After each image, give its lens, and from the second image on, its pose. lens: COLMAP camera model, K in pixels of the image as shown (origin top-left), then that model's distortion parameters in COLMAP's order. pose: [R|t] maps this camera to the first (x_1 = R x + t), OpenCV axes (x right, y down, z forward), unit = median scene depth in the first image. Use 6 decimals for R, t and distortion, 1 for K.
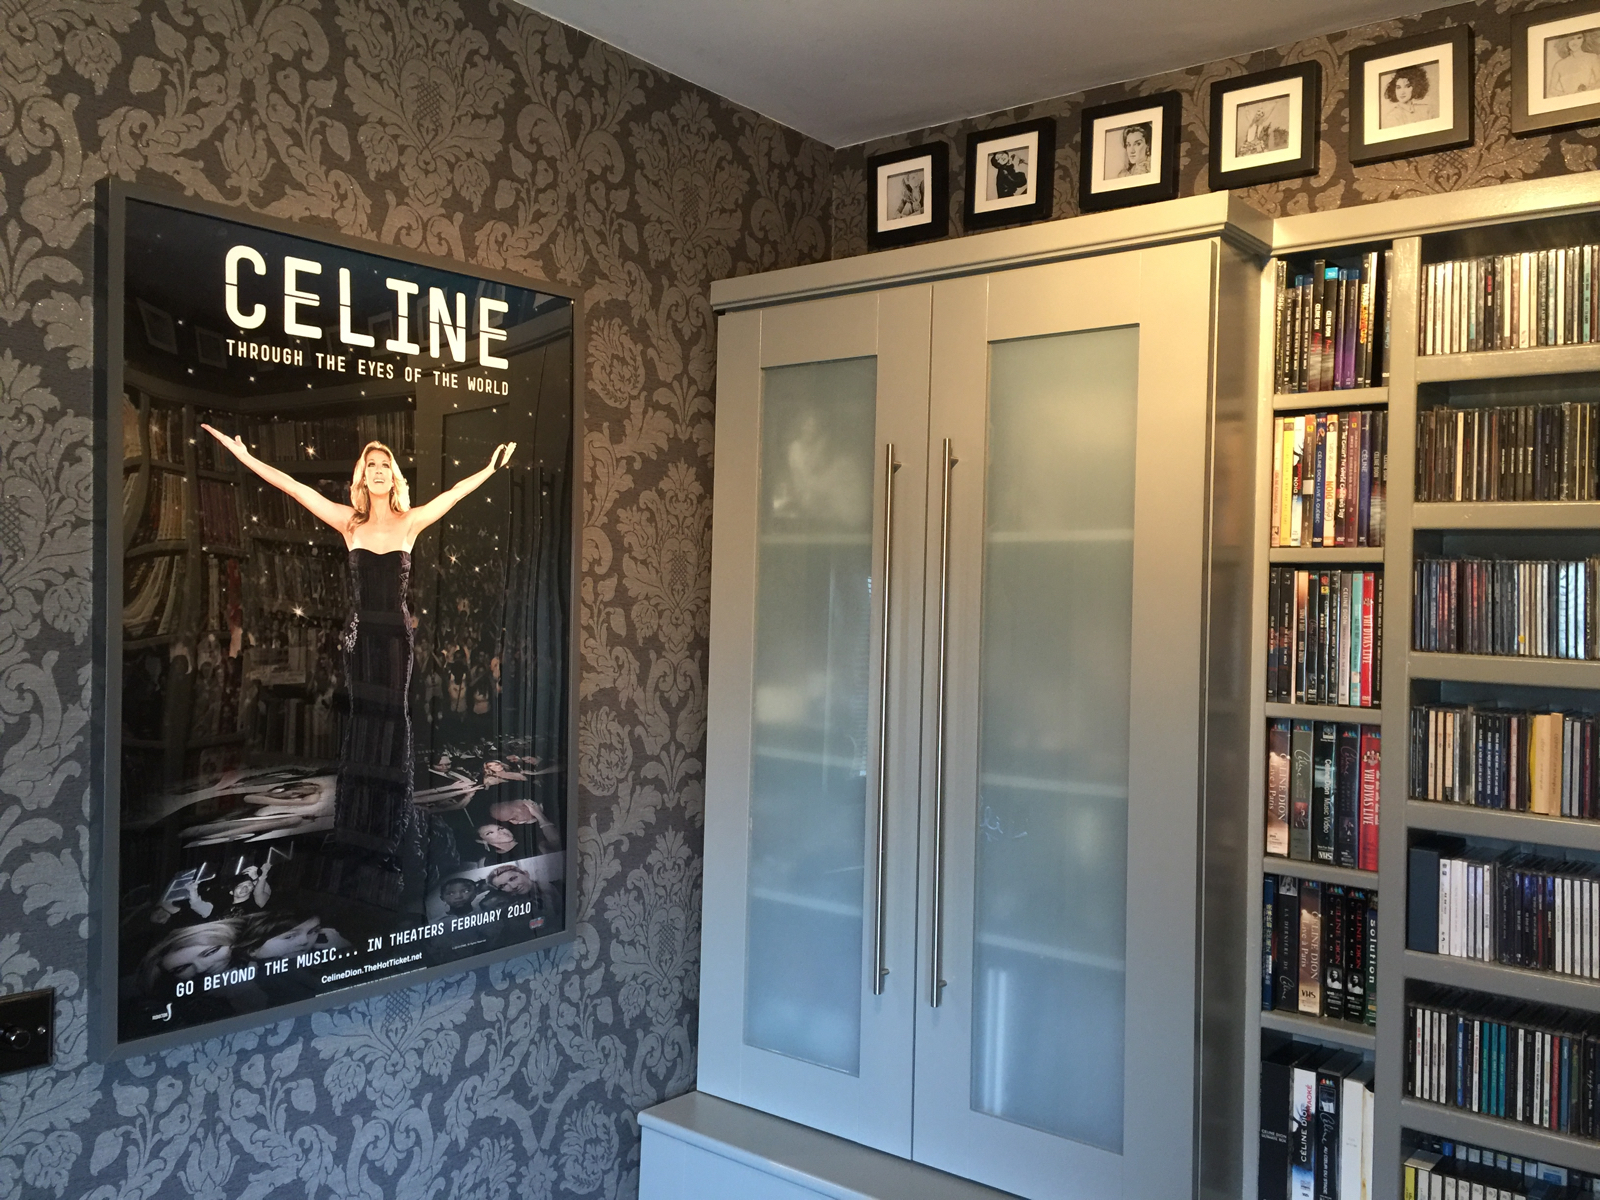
lens RADIAL K [[1373.4, 0, 802.8], [0, 1373.4, 592.8], [0, 0, 1]] dist [0.090625, -0.131643]
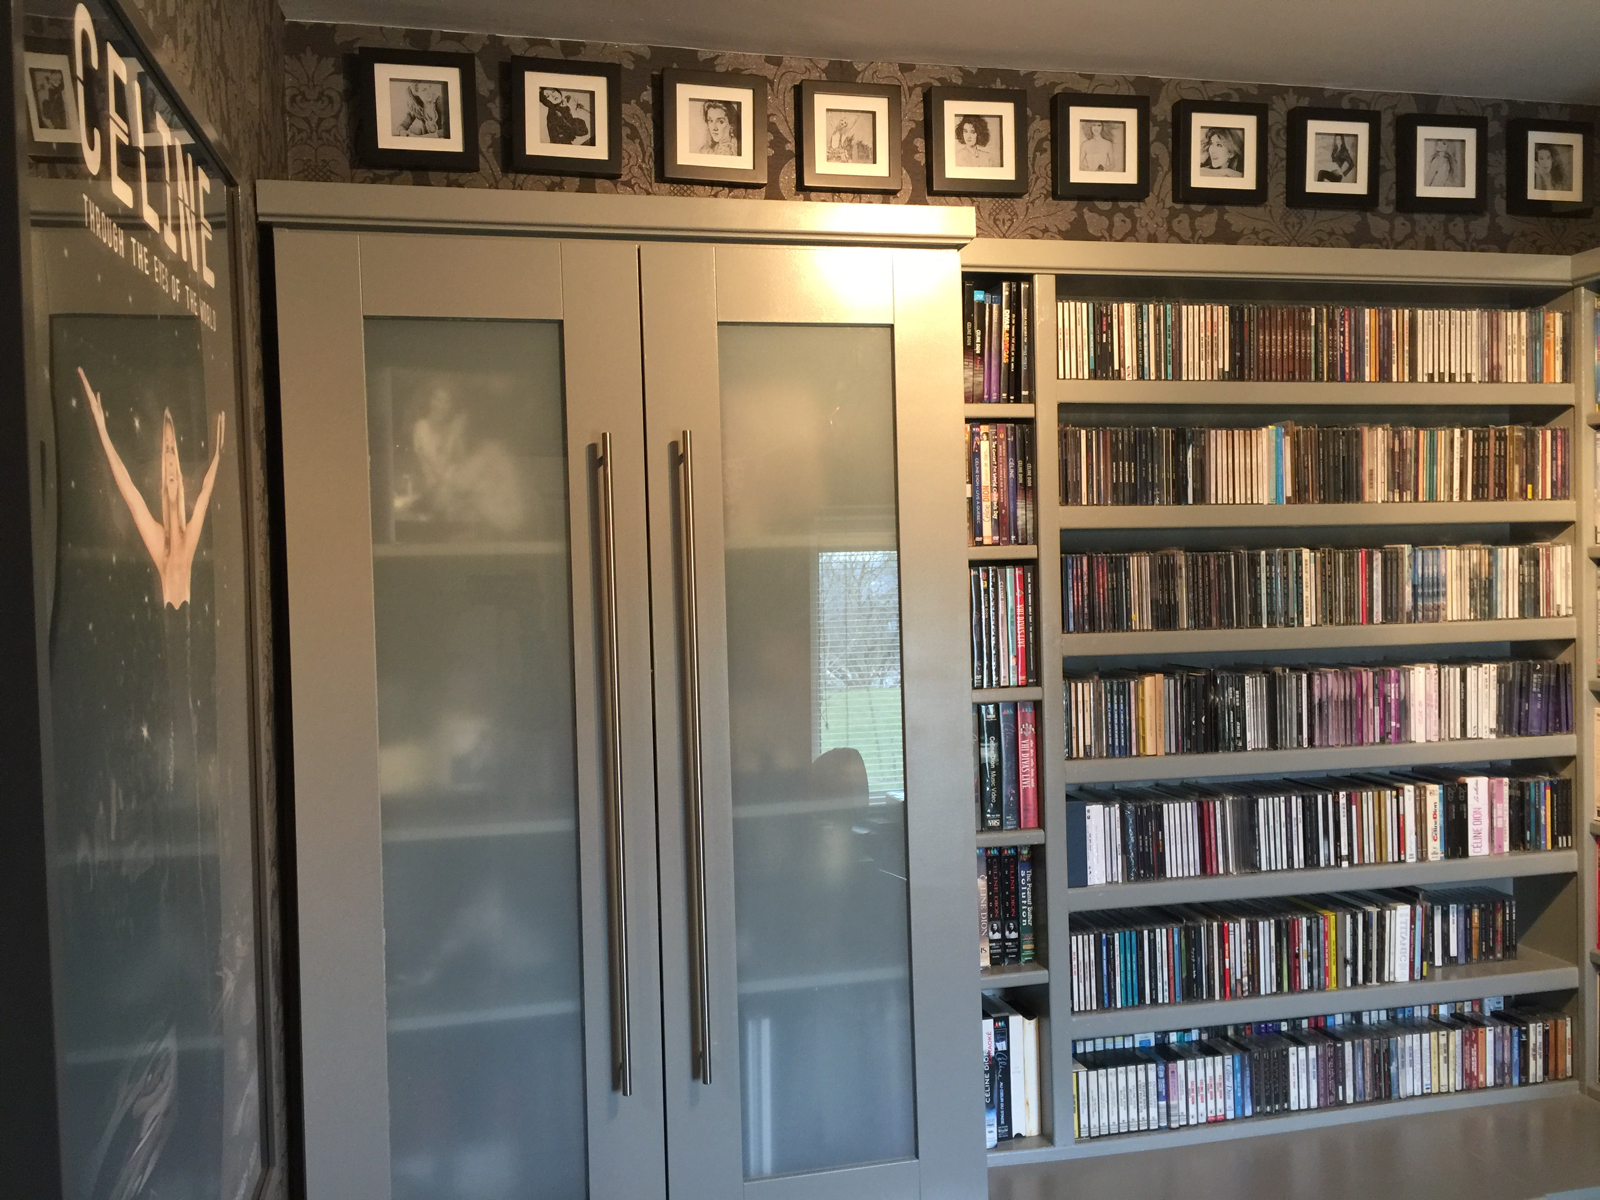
lens RADIAL K [[1373.4, 0, 802.8], [0, 1373.4, 592.8], [0, 0, 1]] dist [0.090625, -0.131643]
pose [[0.610526, -0.058249, 0.789851, -0.532463], [0.037419, 0.998299, 0.044698, -0.045860], [-0.791112, 0.002266, 0.611668, 0.409851]]
